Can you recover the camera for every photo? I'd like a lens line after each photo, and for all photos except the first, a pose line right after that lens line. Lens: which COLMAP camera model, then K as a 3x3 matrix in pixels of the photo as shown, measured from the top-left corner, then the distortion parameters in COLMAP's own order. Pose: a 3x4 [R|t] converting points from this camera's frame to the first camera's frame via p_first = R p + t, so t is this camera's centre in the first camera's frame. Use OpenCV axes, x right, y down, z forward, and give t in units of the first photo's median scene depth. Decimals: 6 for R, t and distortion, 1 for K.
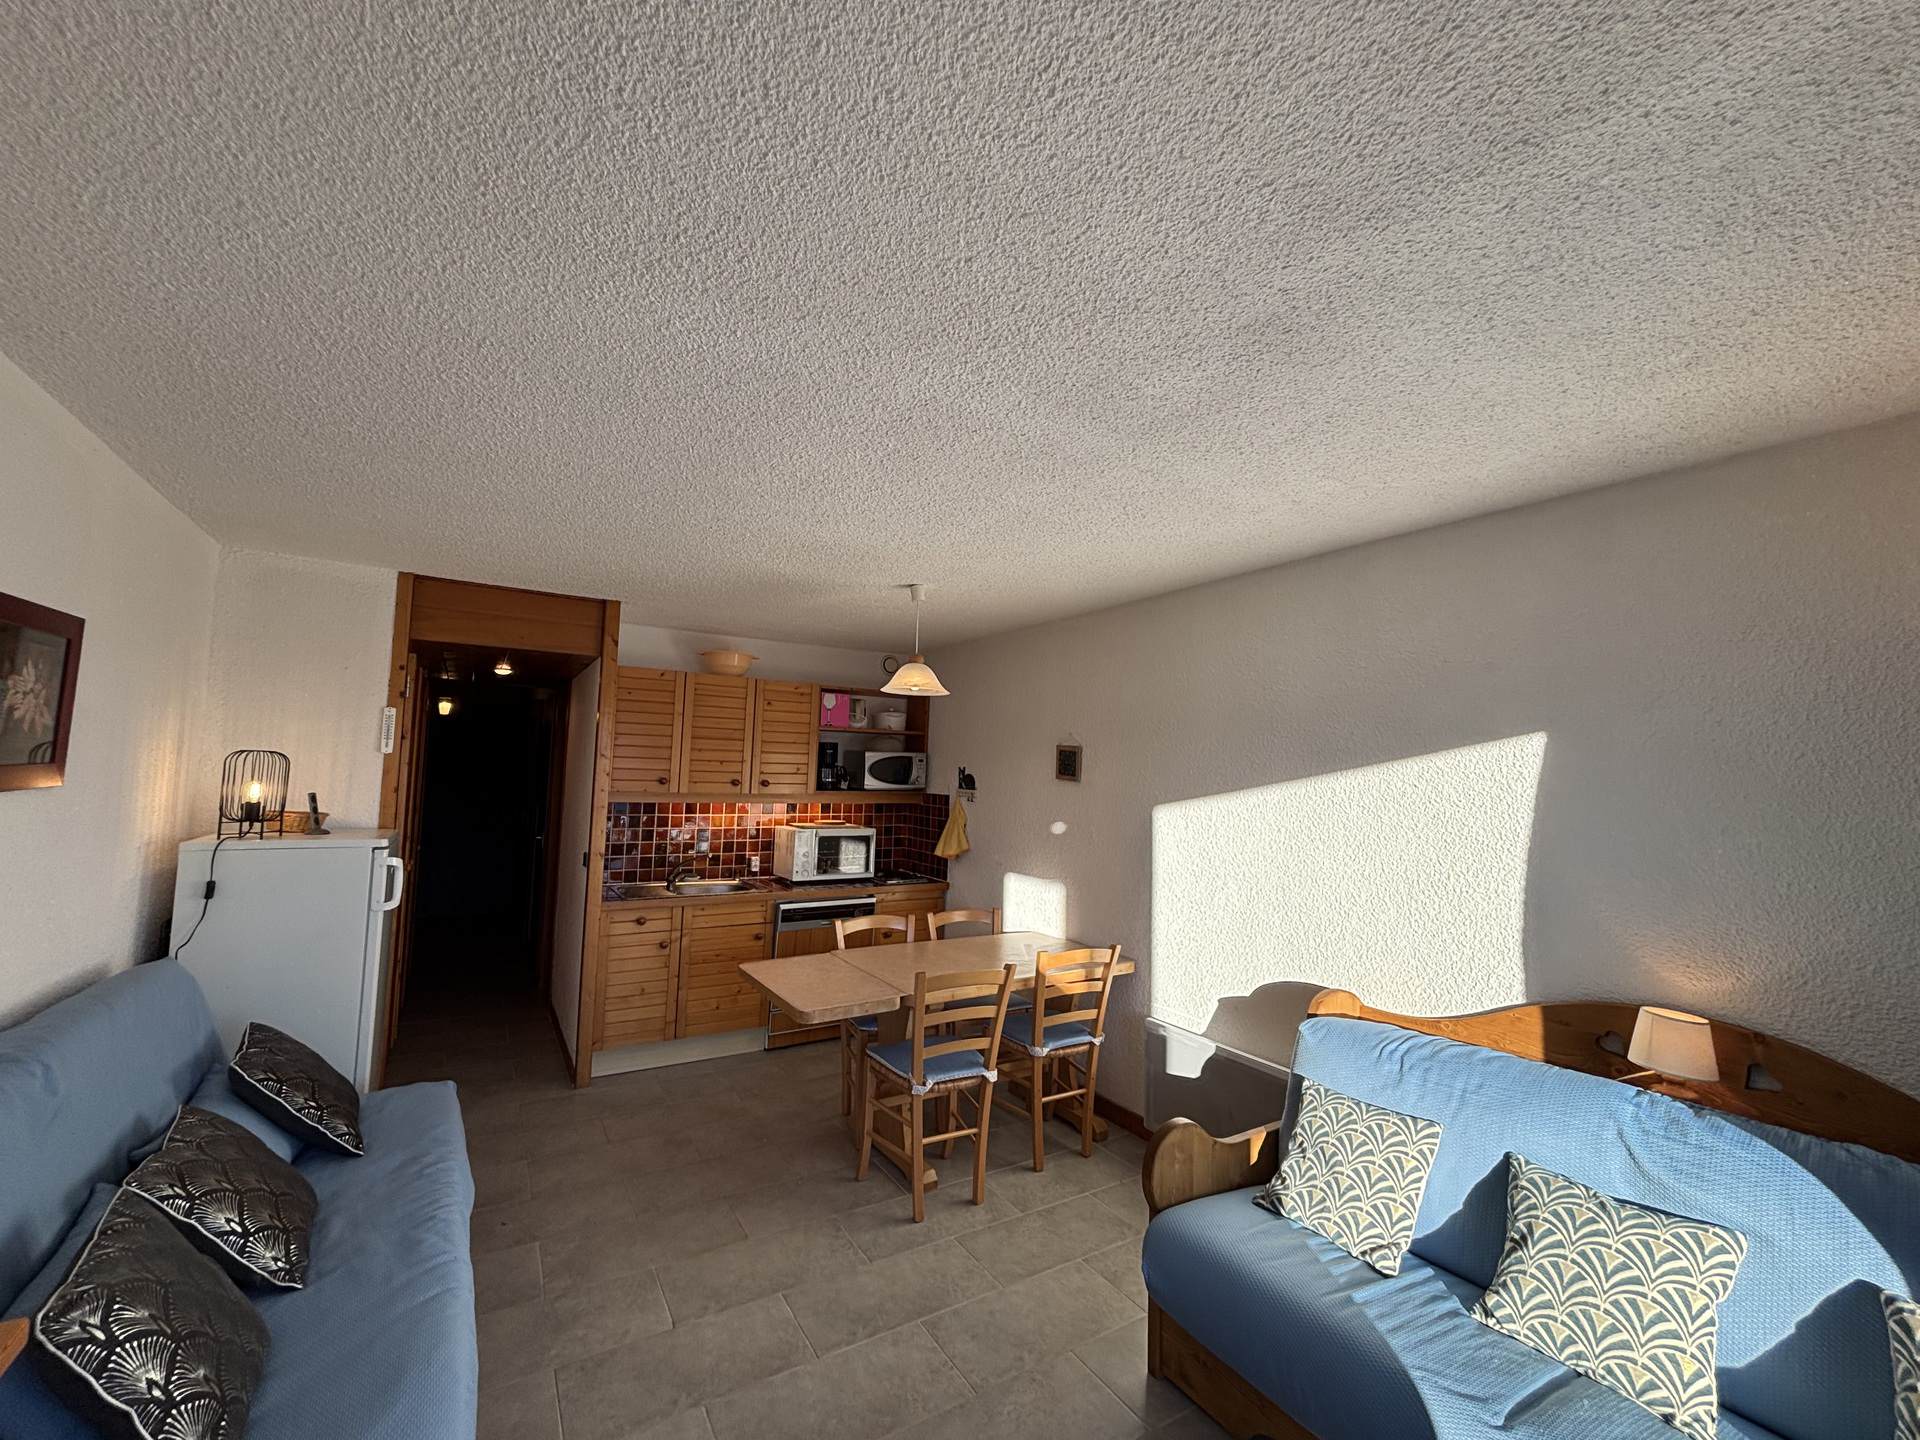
lens RADIAL K [[771.8, 0, 964.1], [0, 771.8, 715.9], [0, 0, 1]] dist [-0.000057, 0.000084]
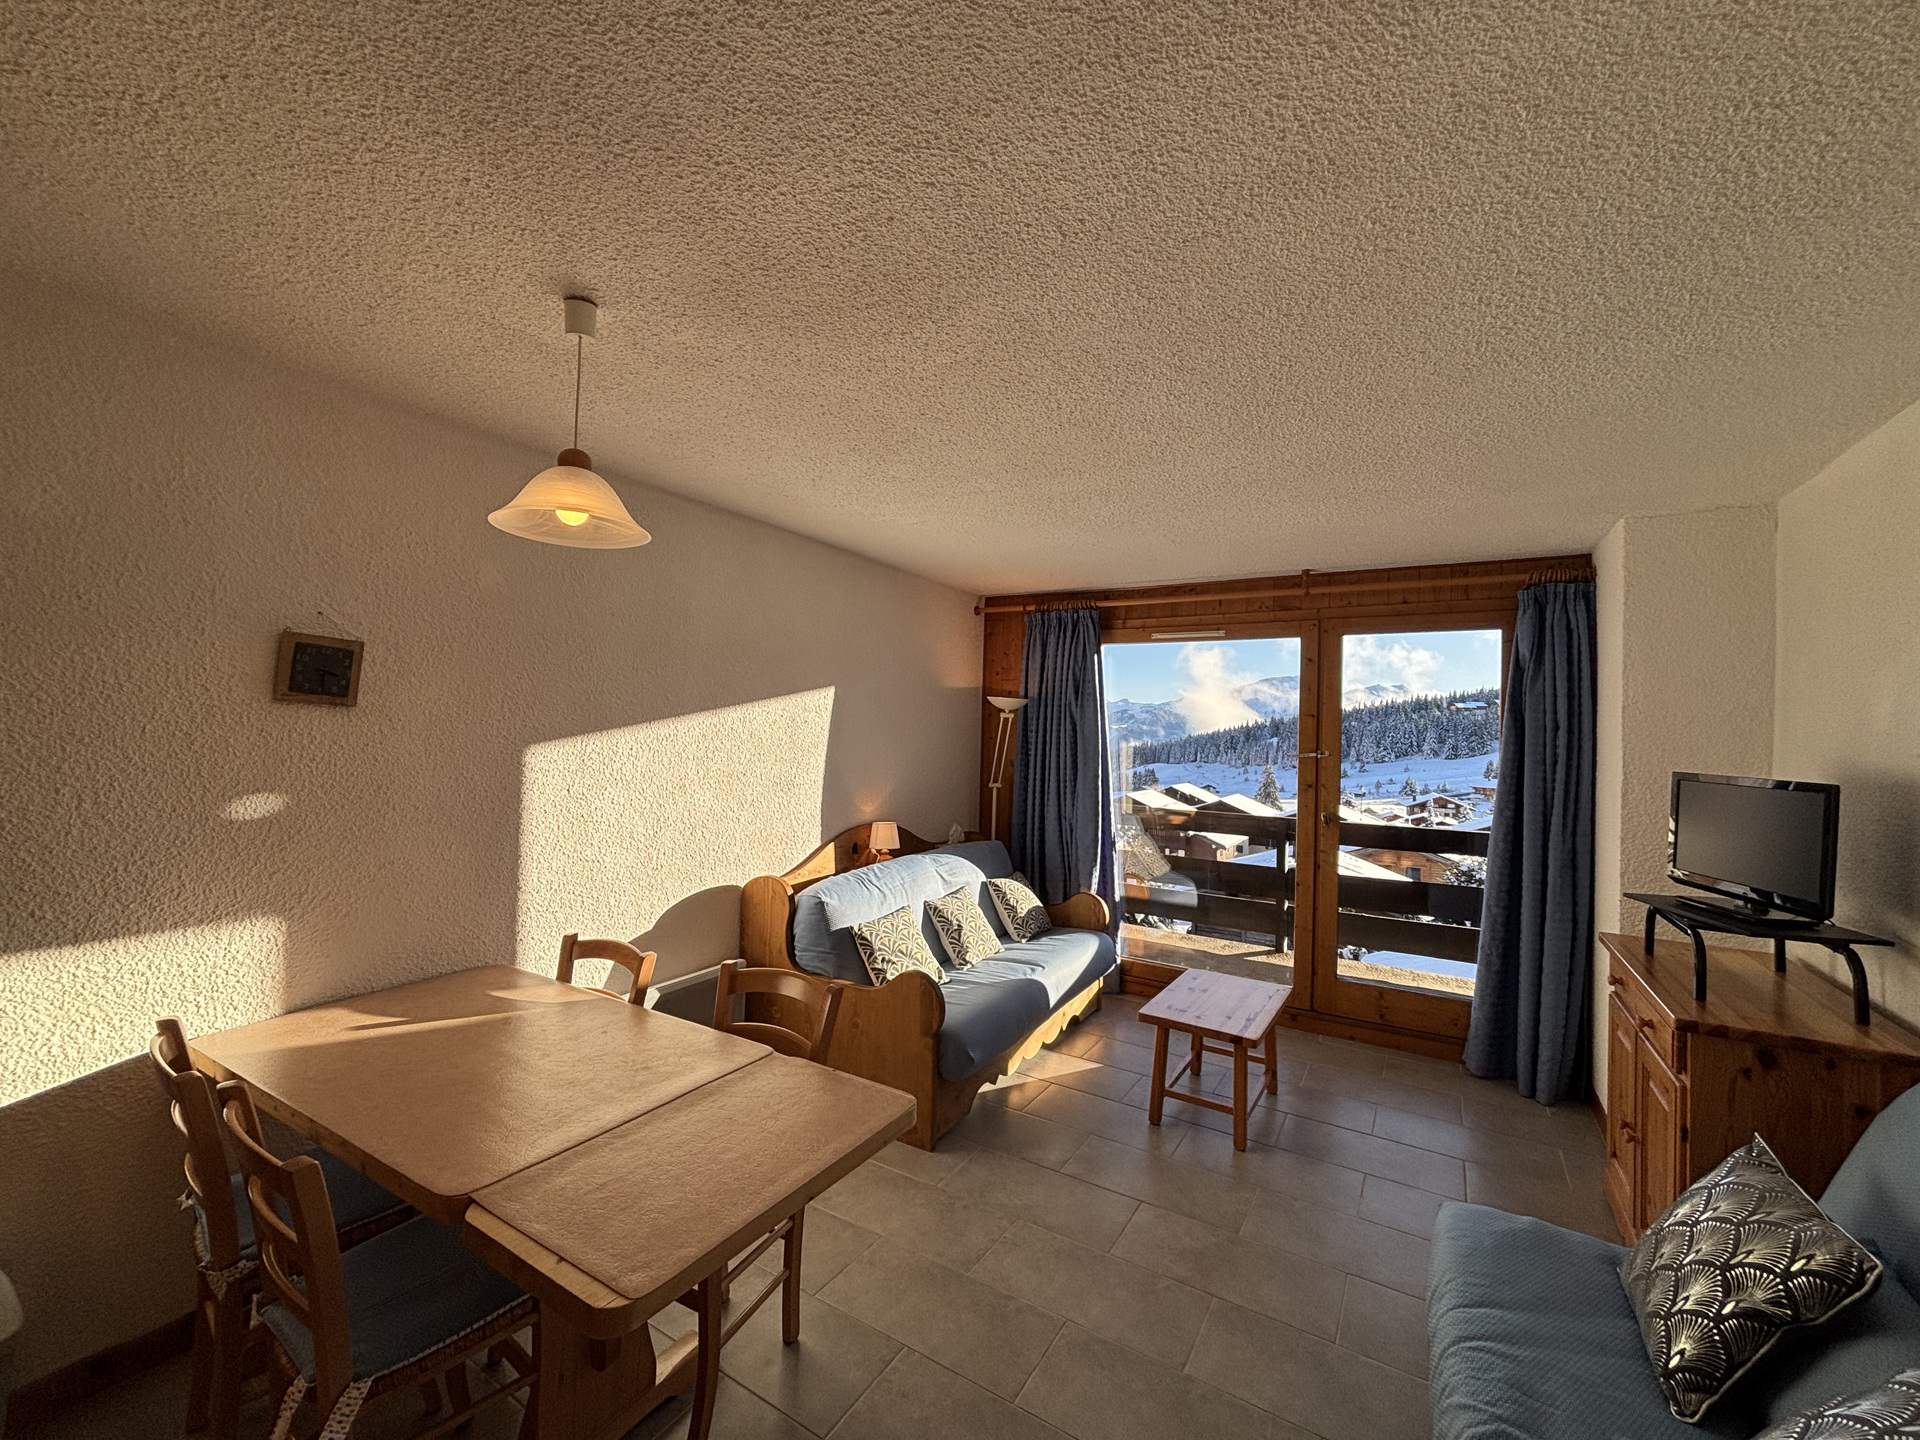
lens RADIAL K [[771.8, 0, 964.1], [0, 771.8, 715.9], [0, 0, 1]] dist [-0.000057, 0.000084]
pose [[-0.429881, -0.025815, 0.902517, -0.444379], [-0.108410, 0.993835, -0.023210, 0.049551], [-0.896354, -0.107820, -0.430029, 0.723643]]
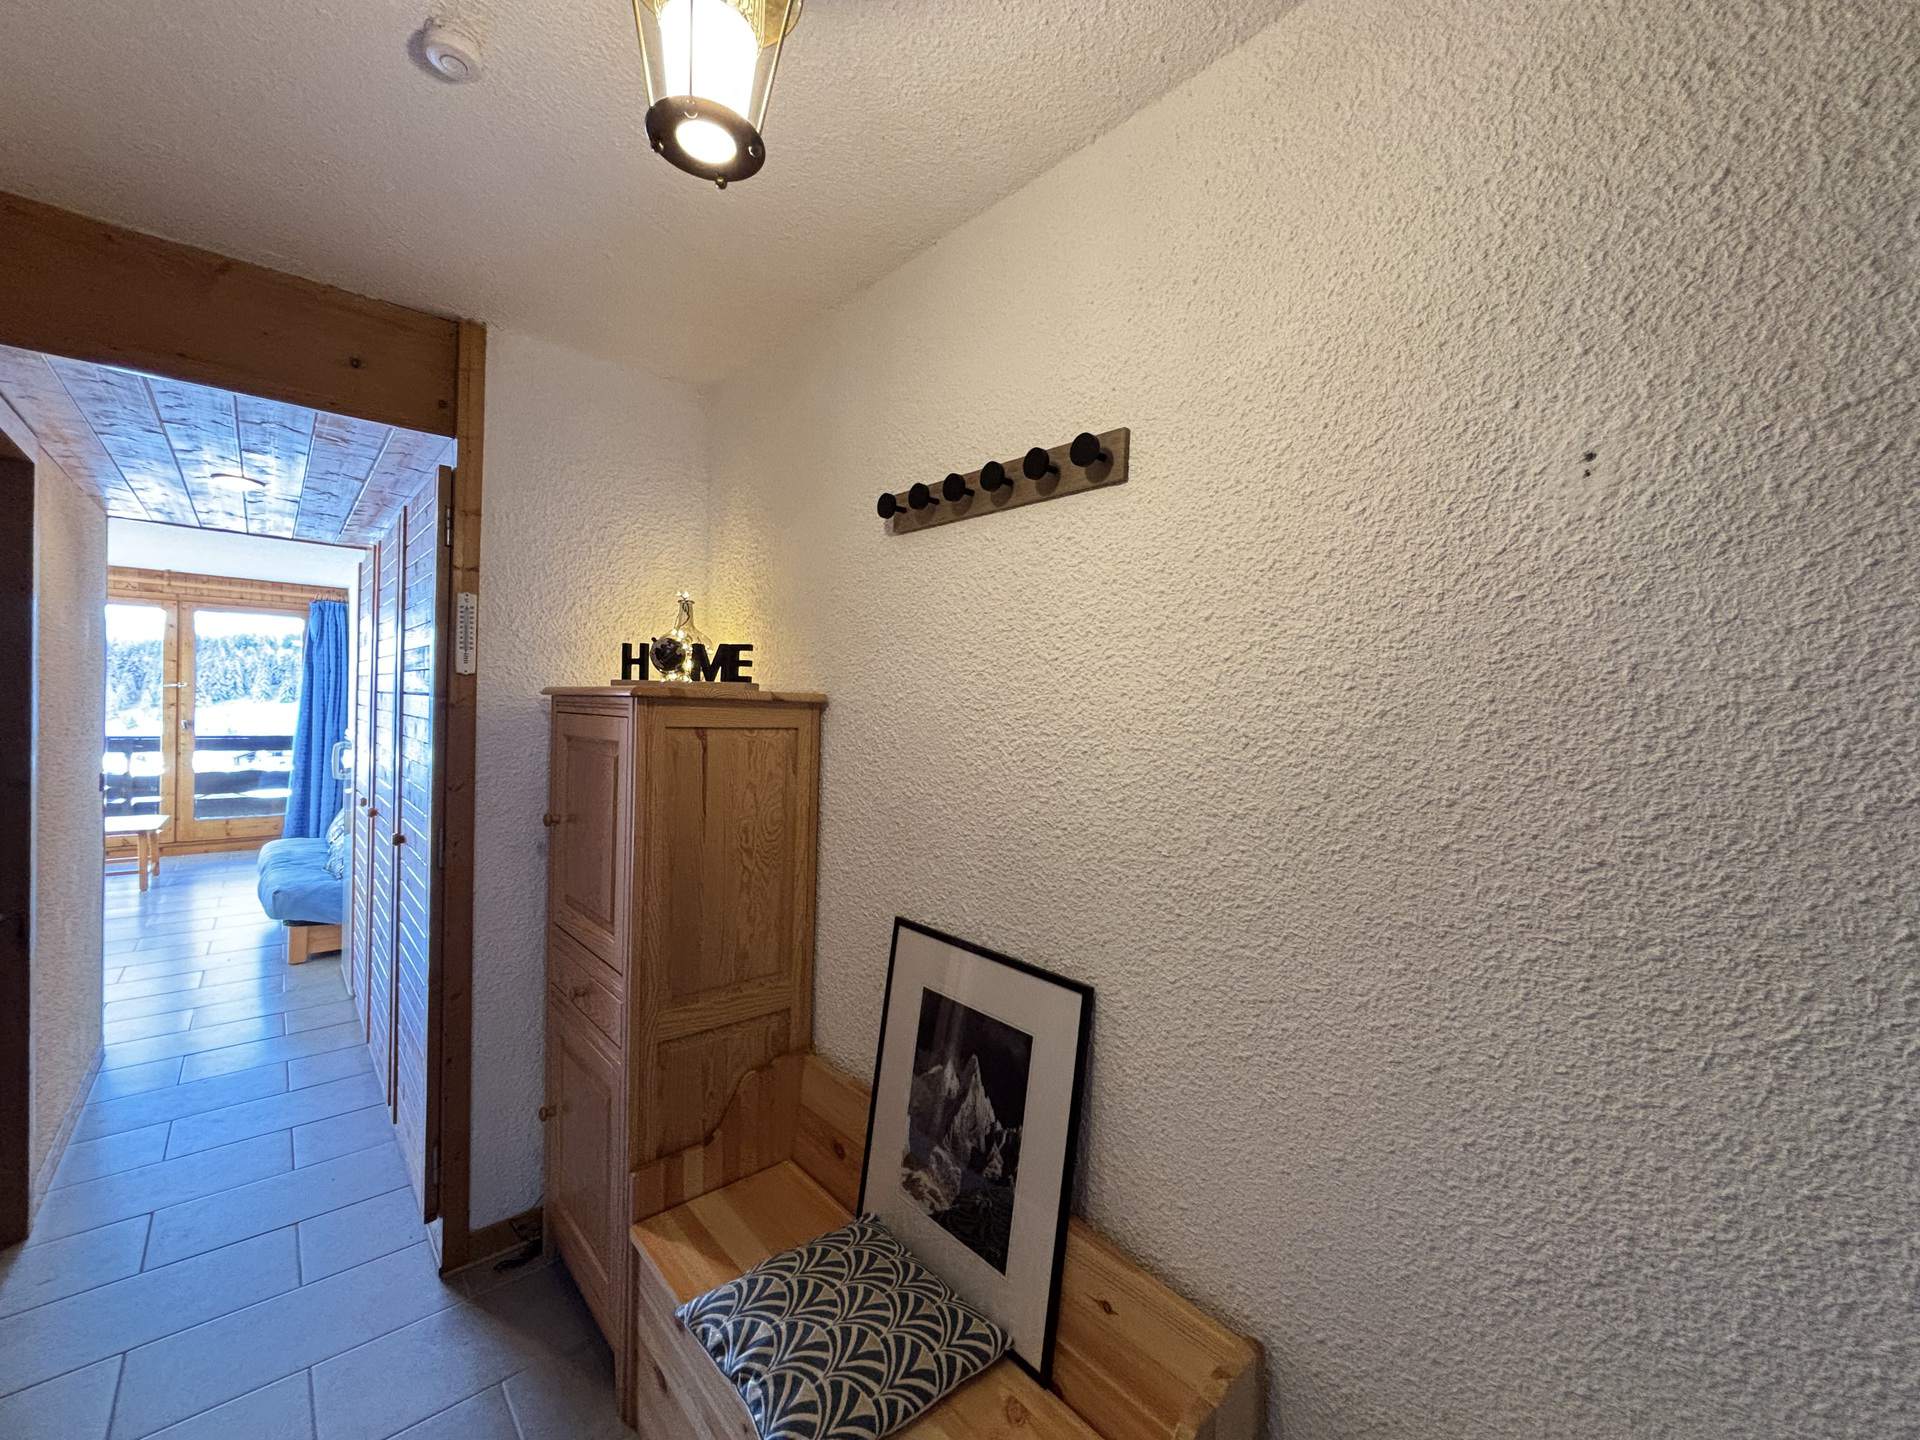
lens RADIAL K [[771.8, 0, 964.1], [0, 771.8, 715.9], [0, 0, 1]] dist [-0.000057, 0.000084]
pose [[-0.985942, -0.056742, -0.157160, -0.874234], [-0.047091, 0.996808, -0.064469, 0.093002], [0.160316, -0.056162, -0.985467, 1.370799]]
